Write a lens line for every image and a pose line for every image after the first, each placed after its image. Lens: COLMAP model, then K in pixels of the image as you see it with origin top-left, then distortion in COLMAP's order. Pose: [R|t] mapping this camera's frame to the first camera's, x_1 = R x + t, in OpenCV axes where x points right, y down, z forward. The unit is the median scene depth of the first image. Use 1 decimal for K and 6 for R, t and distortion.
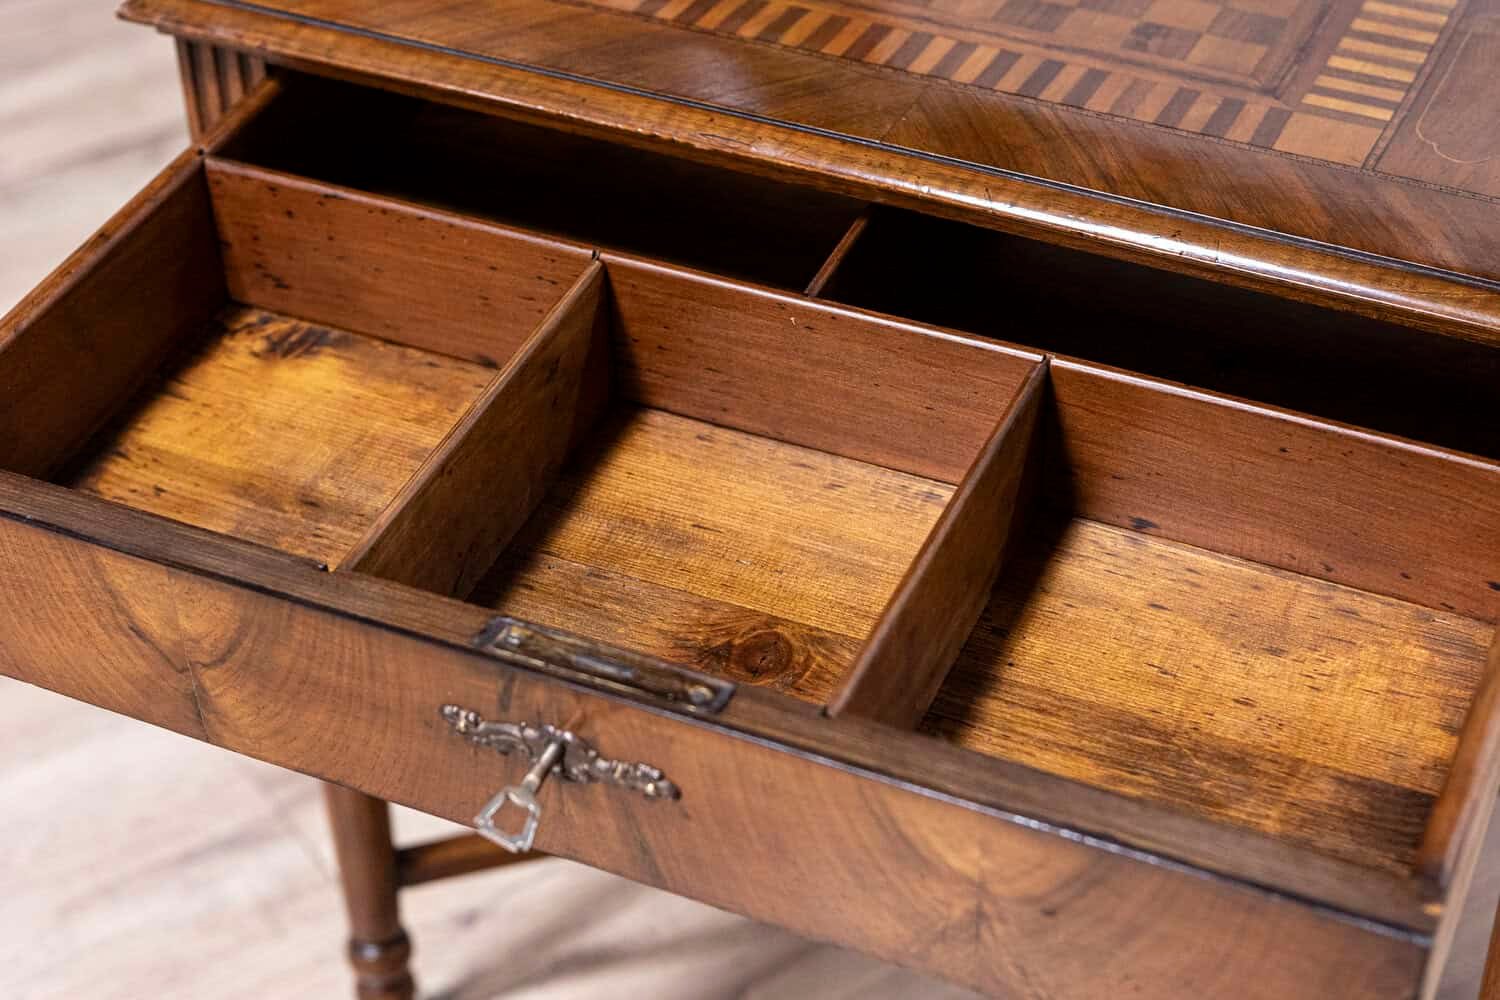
lens RADIAL K [[2480.8, 0, 748.7], [0, 2480.8, 501.5], [0, 0, 1]] dist [-0.007815, 0.000000]
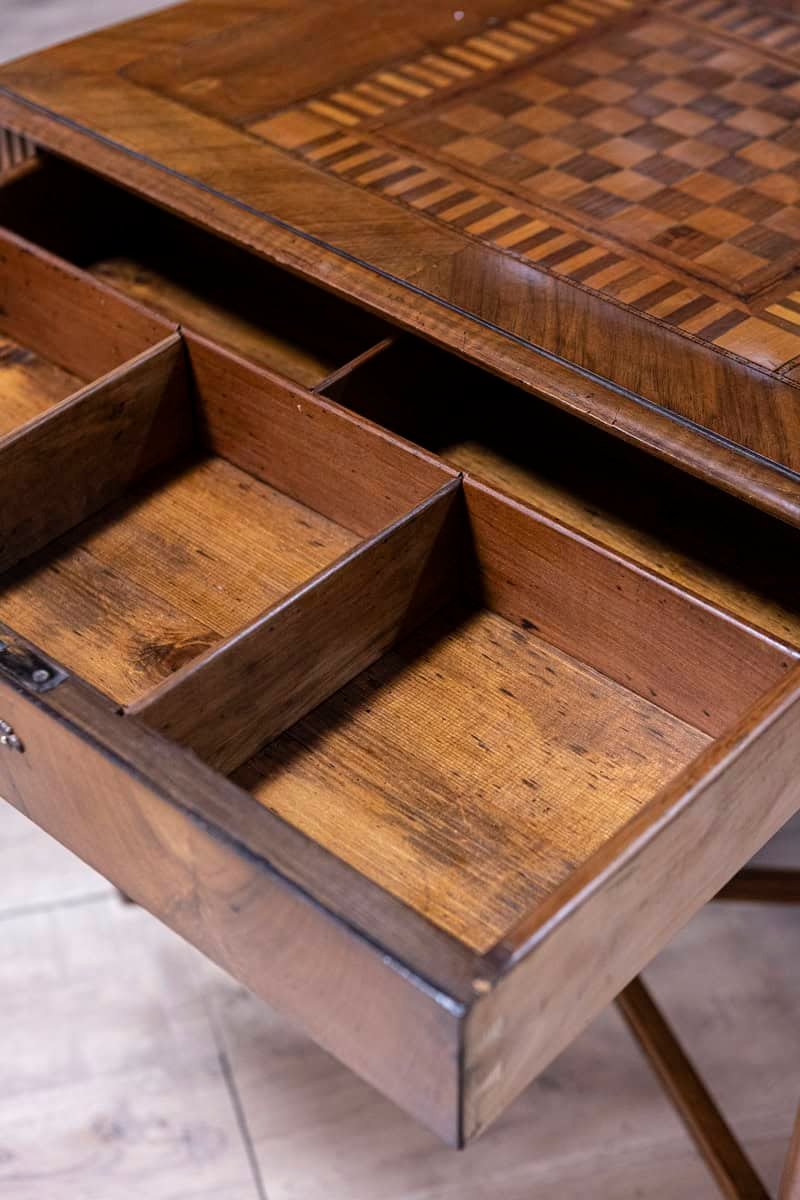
lens RADIAL K [[1830.7, 0, 399.9], [0, 1830.7, 599.0], [0, 0, 1]] dist [-0.023948, 0.000000]
pose [[0.953265, 0.210747, -0.216498, 0.289316], [-0.202186, 0.977432, 0.061221, -0.045466], [0.224514, -0.014588, 0.974362, 0.106227]]
